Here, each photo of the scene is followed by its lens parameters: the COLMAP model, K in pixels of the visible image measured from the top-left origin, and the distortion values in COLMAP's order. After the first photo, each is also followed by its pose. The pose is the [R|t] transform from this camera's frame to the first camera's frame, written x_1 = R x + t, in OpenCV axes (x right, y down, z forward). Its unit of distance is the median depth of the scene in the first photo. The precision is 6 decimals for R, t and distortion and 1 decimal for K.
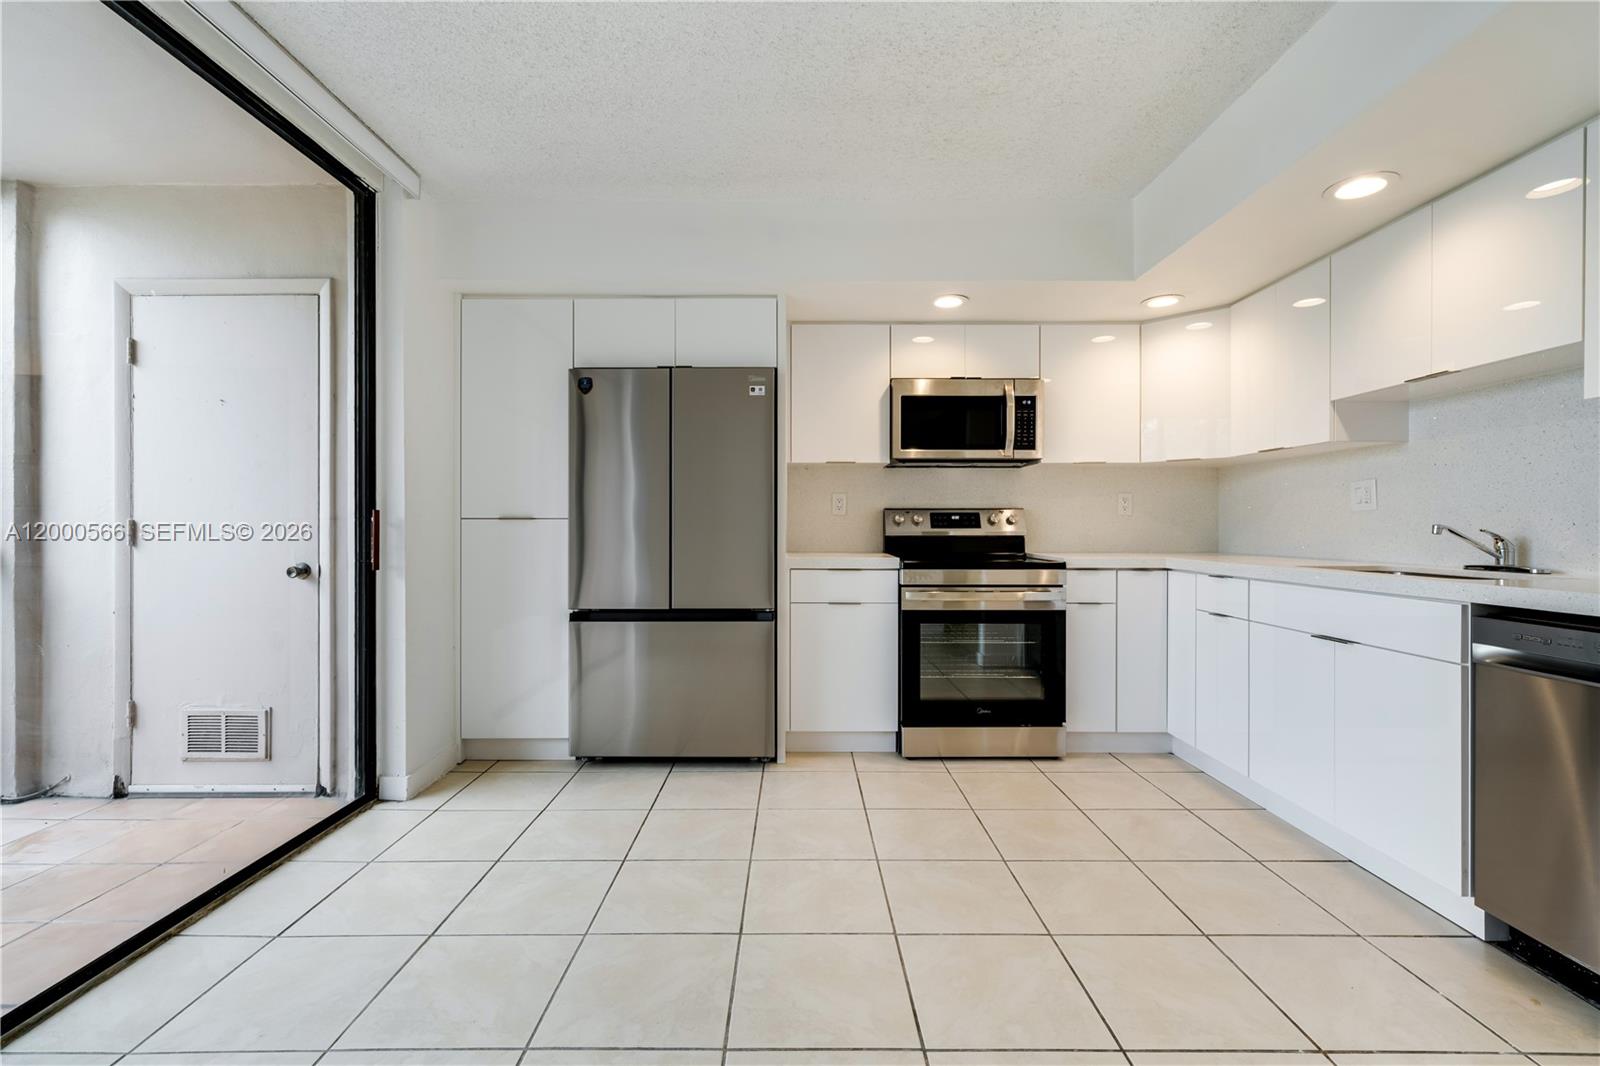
lens RADIAL K [[694.0, 0, 792.6], [0, 694.0, 527.0], [0, 0, 1]] dist [-0.000318, 0.000613]
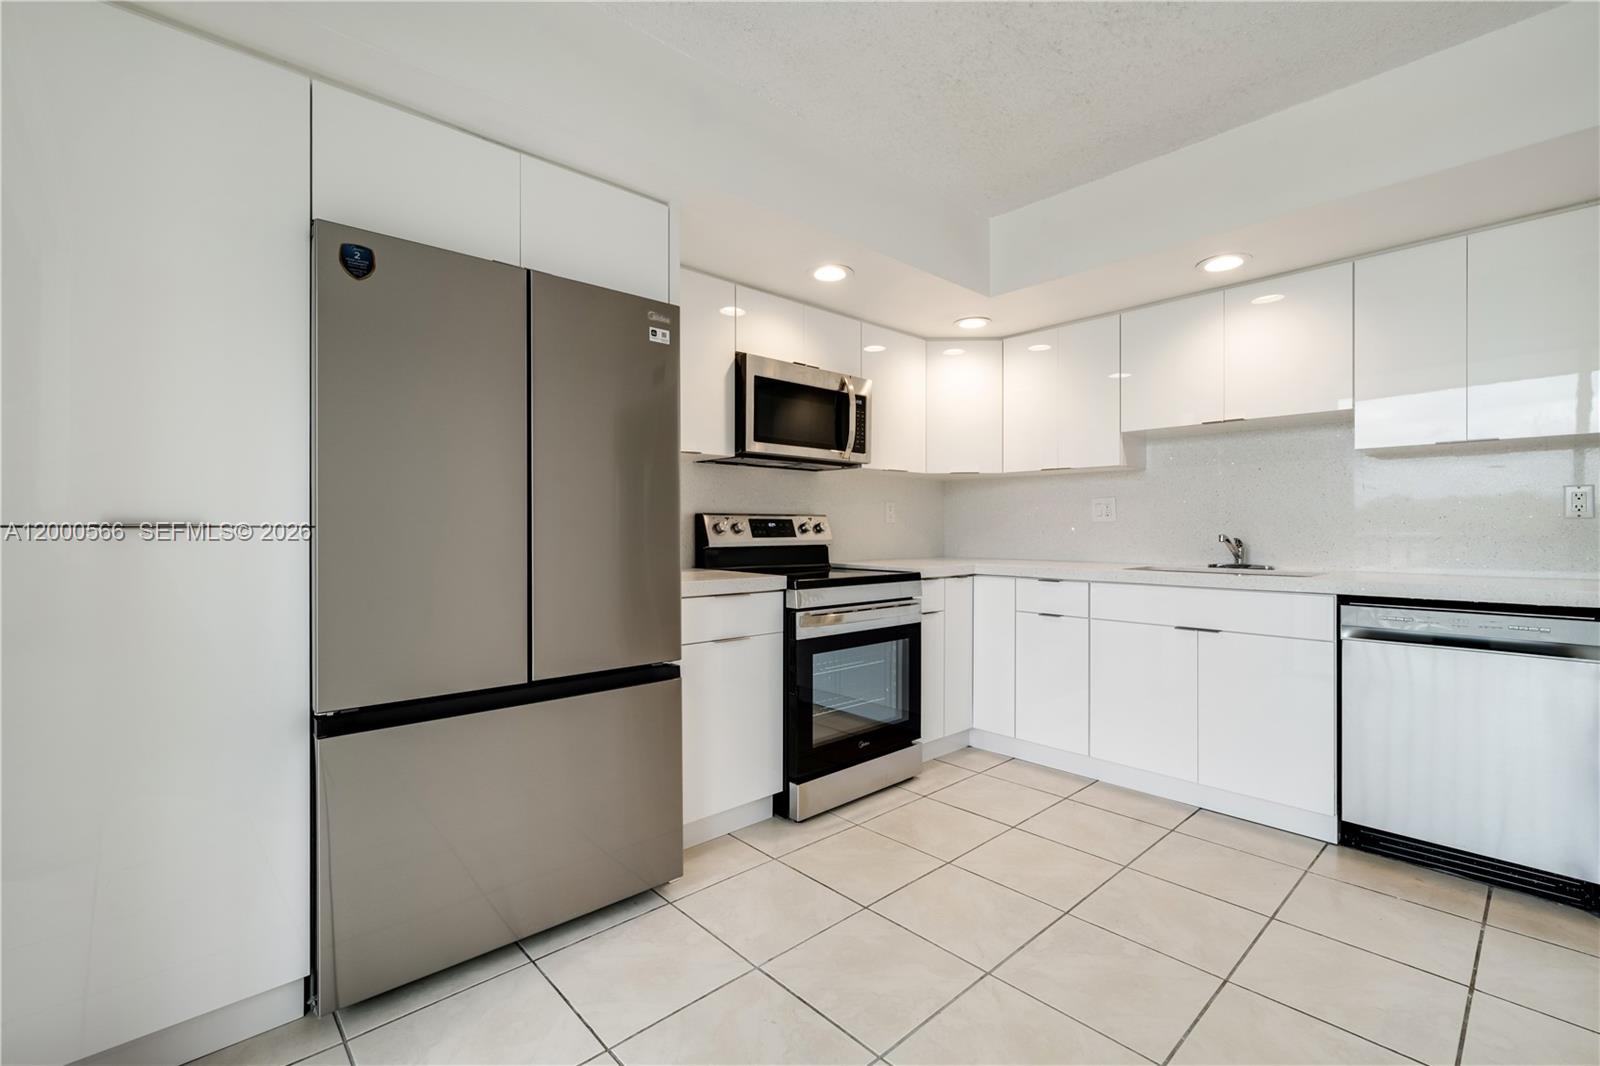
lens RADIAL K [[694.0, 0, 796.9], [0, 694.0, 529.4], [0, 0, 1]] dist [-0.000318, 0.000613]
pose [[0.736835, -0.000949, 0.676072, -0.396566], [0.000721, 1.000000, 0.000618, -0.010417], [-0.676073, 0.000032, 0.736835, 0.409790]]
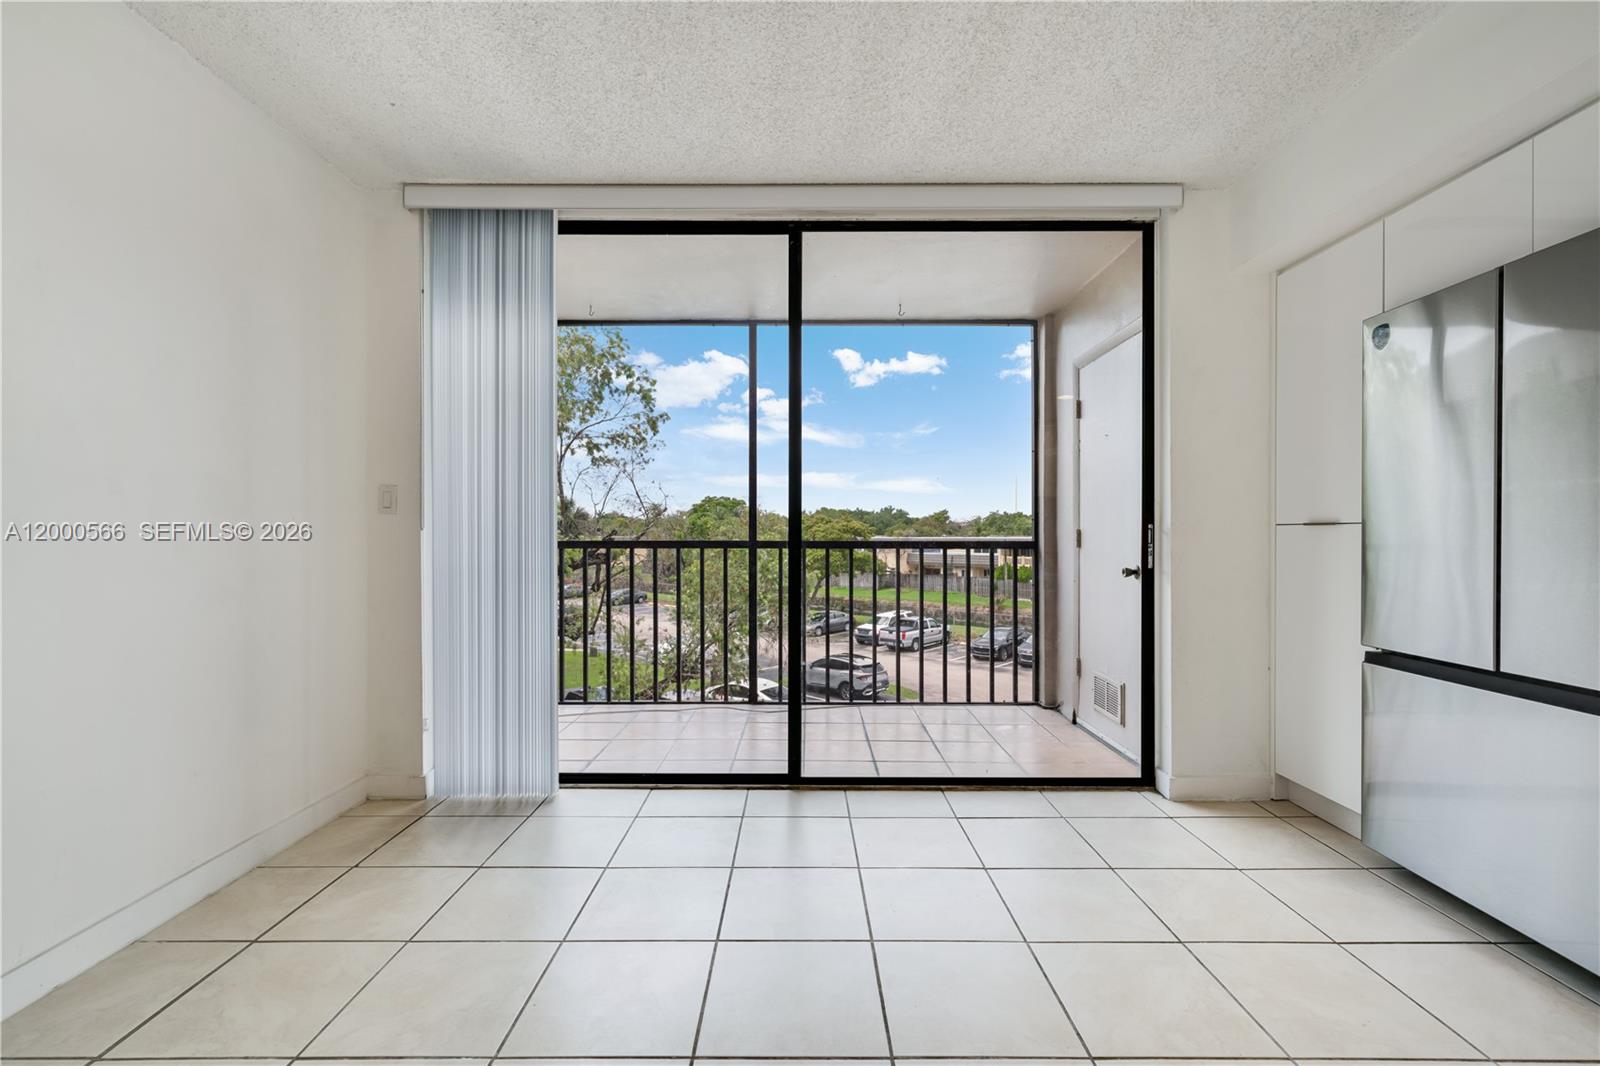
lens RADIAL K [[694.0, 0, 804.6], [0, 694.0, 536.3], [0, 0, 1]] dist [-0.000318, 0.000613]
pose [[0.010378, 0.002854, -0.999942, 0.405378], [-0.001618, 0.999995, 0.002837, 0.001367], [0.999945, 0.001588, 0.010383, 0.390859]]
